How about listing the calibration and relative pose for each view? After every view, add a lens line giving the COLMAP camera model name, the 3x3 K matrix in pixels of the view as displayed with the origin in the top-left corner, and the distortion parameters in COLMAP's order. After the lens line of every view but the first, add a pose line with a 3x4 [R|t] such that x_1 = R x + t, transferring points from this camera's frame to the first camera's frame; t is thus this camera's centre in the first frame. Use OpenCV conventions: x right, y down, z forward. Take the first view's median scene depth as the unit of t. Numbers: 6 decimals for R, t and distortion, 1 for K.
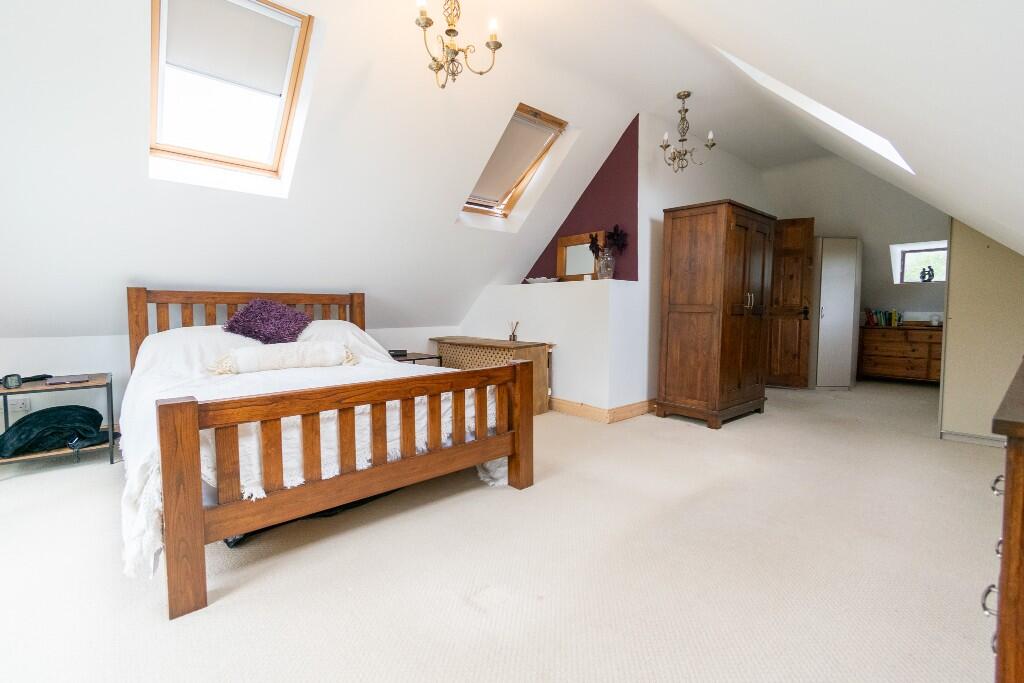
lens RADIAL K [[451.5, 0, 513.8], [0, 451.5, 335.5], [0, 0, 1]] dist [0.000013, -0.000129]
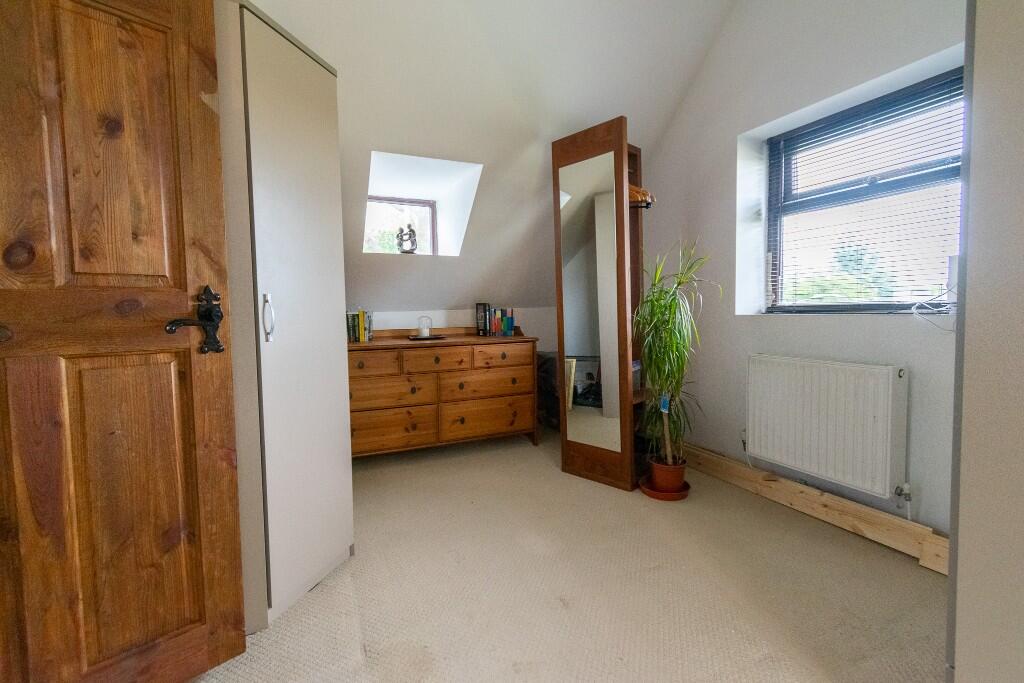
lens RADIAL K [[451.5, 0, 513.8], [0, 451.5, 335.5], [0, 0, 1]] dist [0.000013, -0.000129]
pose [[0.292182, -0.061396, 0.954390, 0.470732], [0.075691, 0.996291, 0.040919, -0.039122], [-0.953363, 0.060283, 0.295745, 0.774495]]
